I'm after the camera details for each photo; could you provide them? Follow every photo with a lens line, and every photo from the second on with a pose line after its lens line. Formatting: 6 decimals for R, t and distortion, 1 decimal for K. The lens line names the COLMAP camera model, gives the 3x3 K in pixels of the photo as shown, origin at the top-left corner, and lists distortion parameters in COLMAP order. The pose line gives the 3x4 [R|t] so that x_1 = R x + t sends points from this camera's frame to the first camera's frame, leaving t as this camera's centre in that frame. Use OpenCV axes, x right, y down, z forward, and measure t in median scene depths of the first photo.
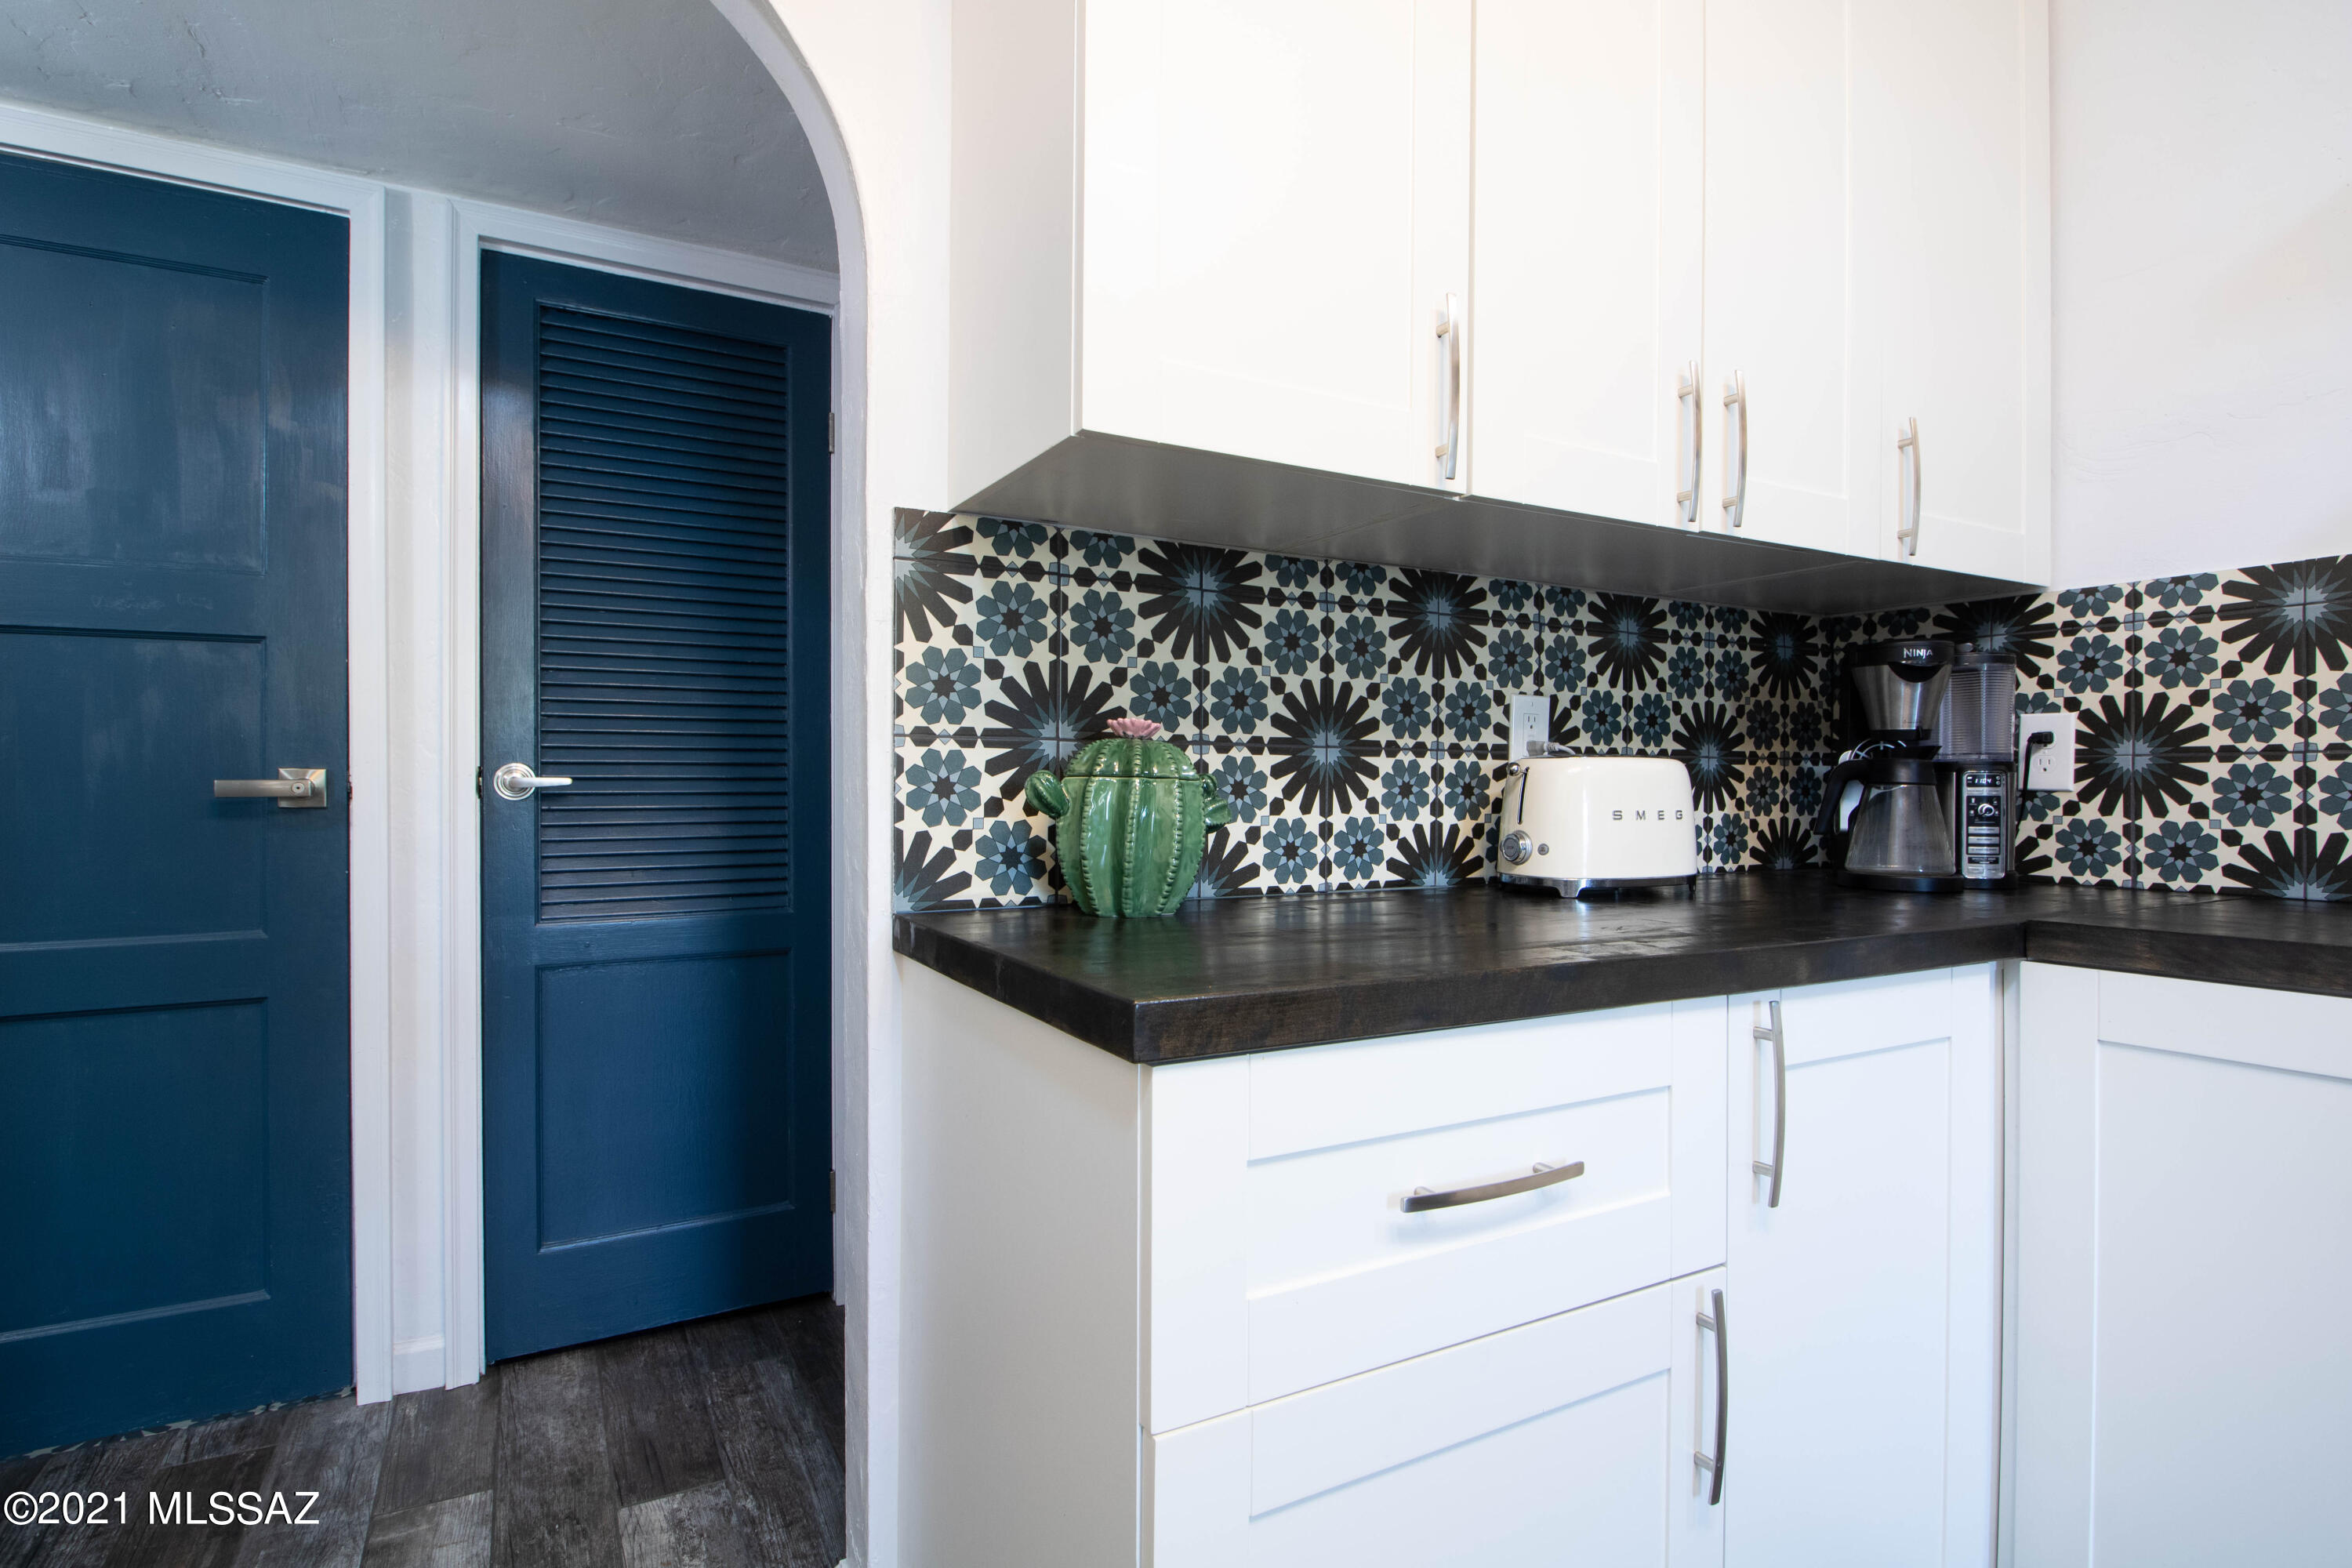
lens RADIAL K [[1211.8, 0, 1219.4], [0, 1211.8, 785.3], [0, 0, 1]] dist [-0.012259, 0.000062]
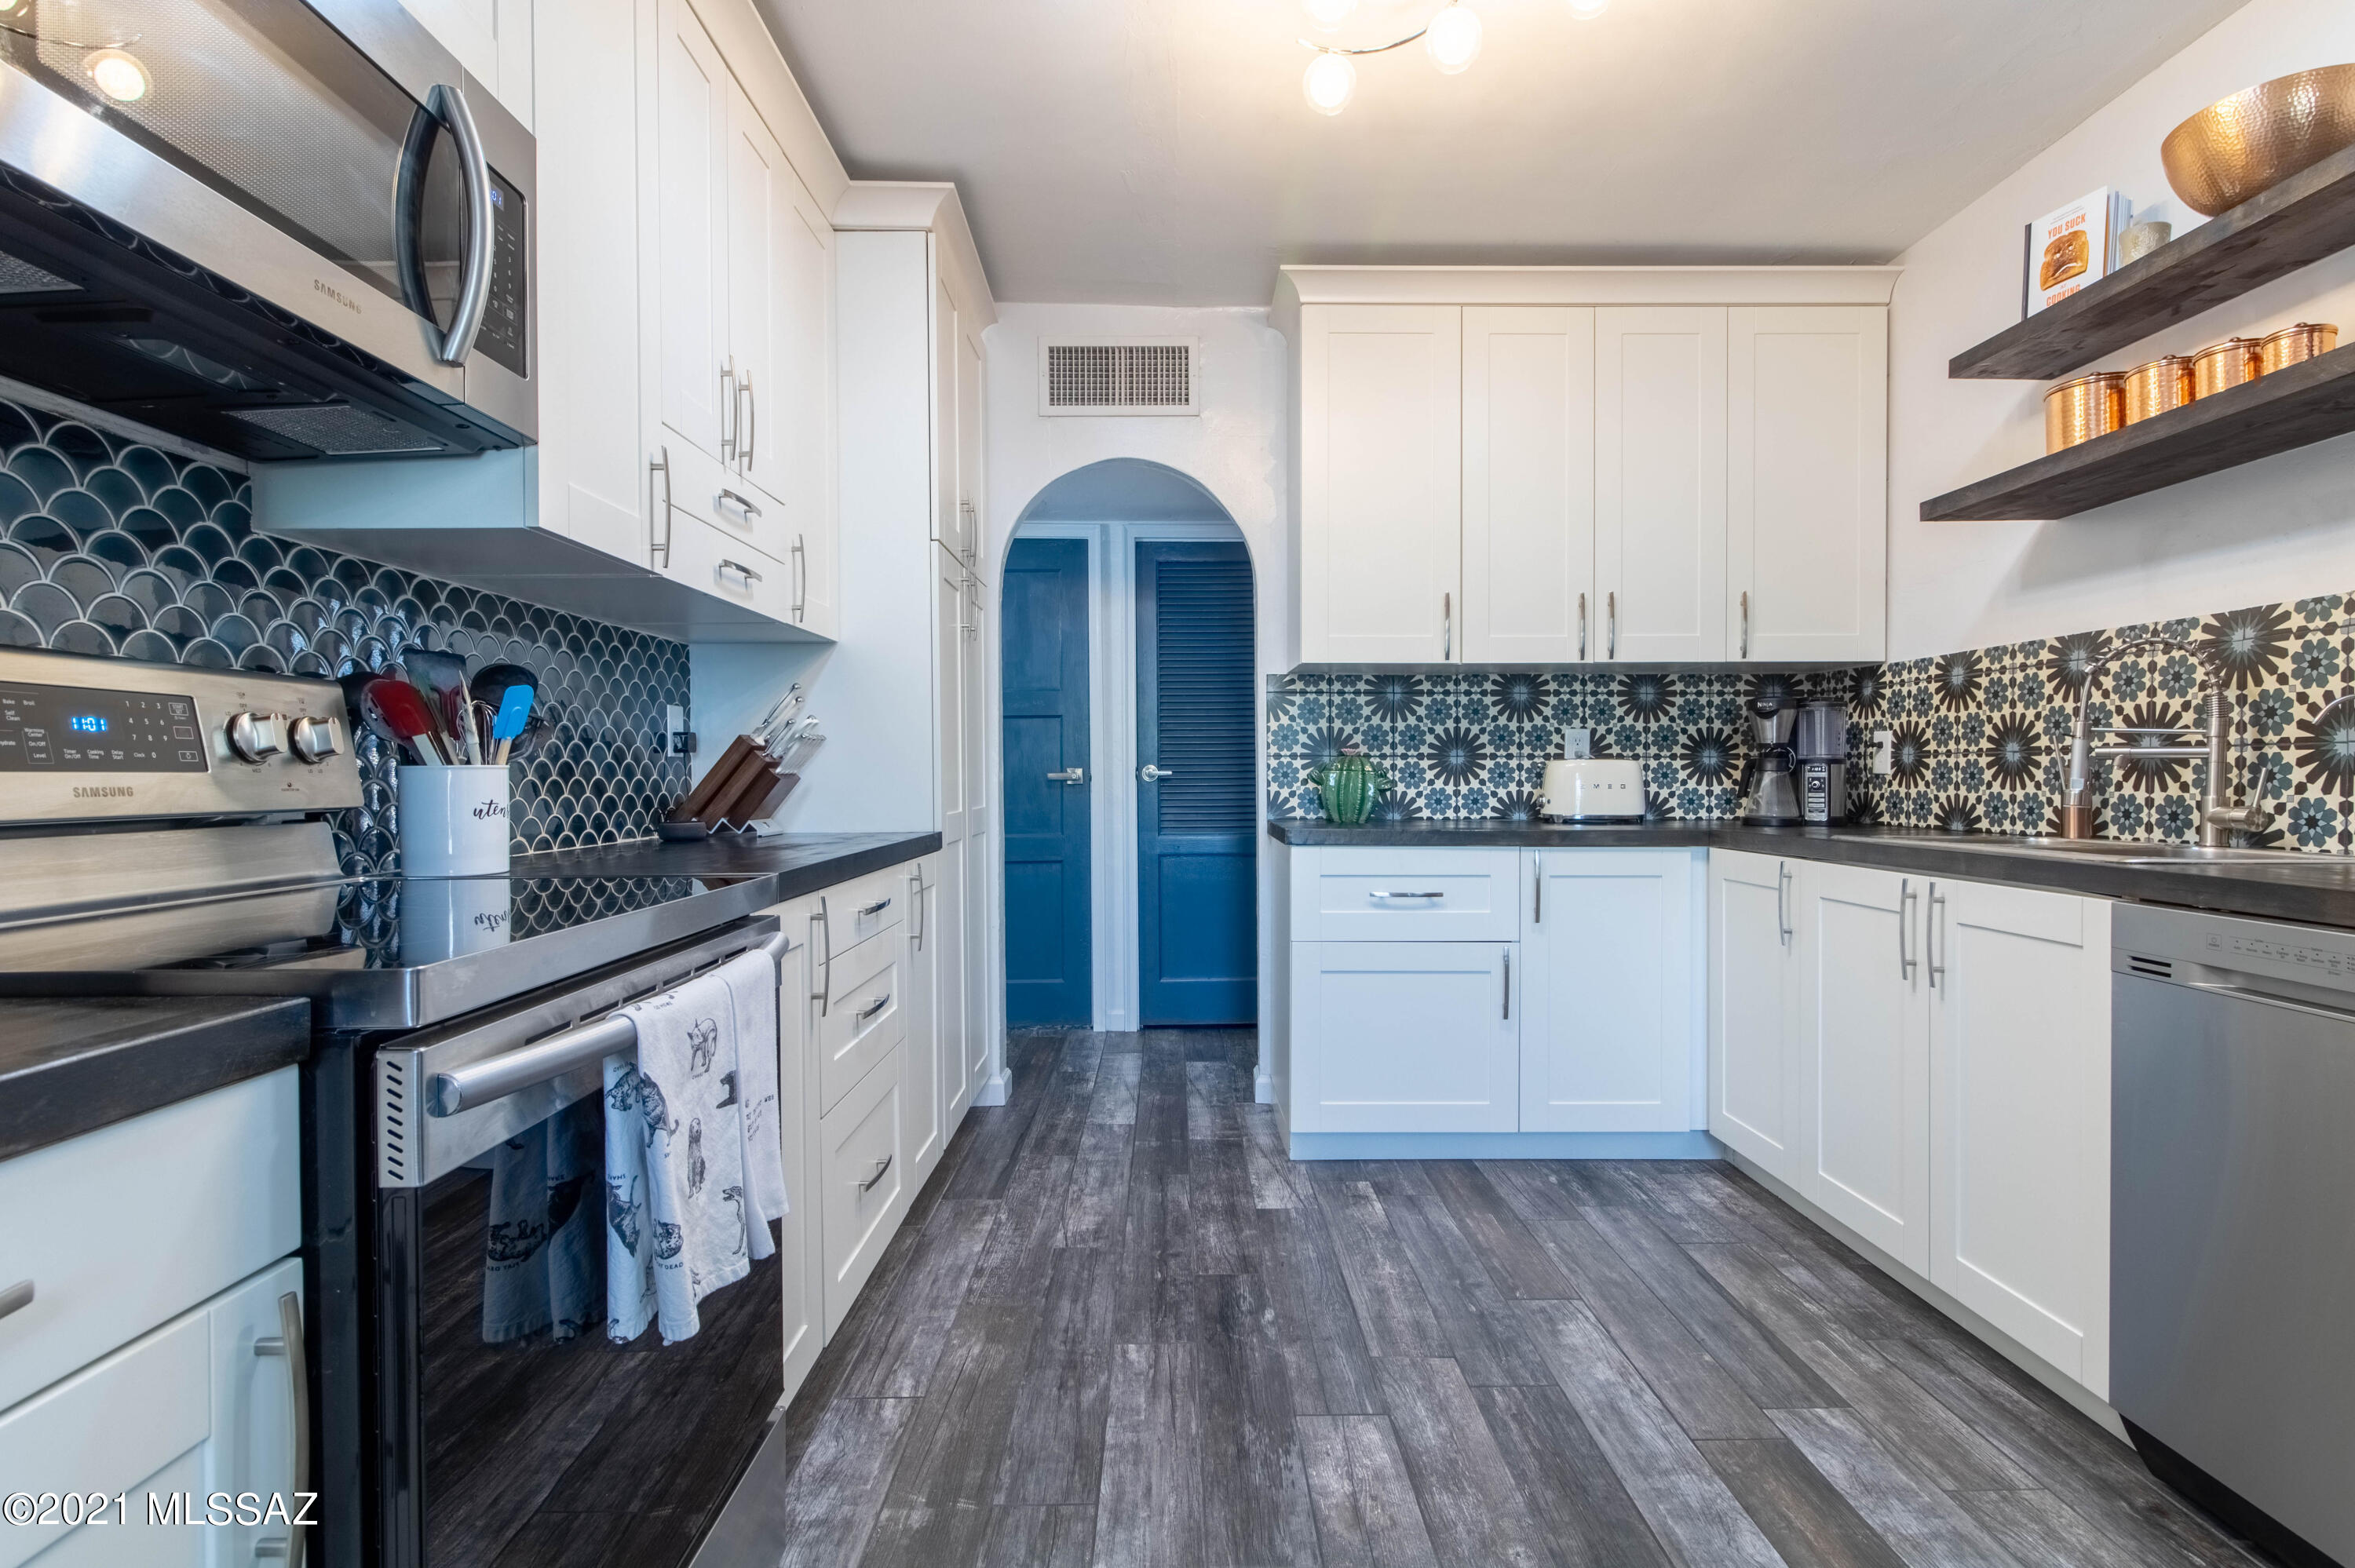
lens RADIAL K [[1213.2, 0, 1220.9], [0, 1213.2, 785.3], [0, 0, 1]] dist [-0.012259, 0.000062]
pose [[0.889557, -0.000212, -0.456824, 0.698821], [0.005013, 0.999944, 0.009297, -0.000550], [0.456797, -0.010560, 0.889509, -1.173483]]
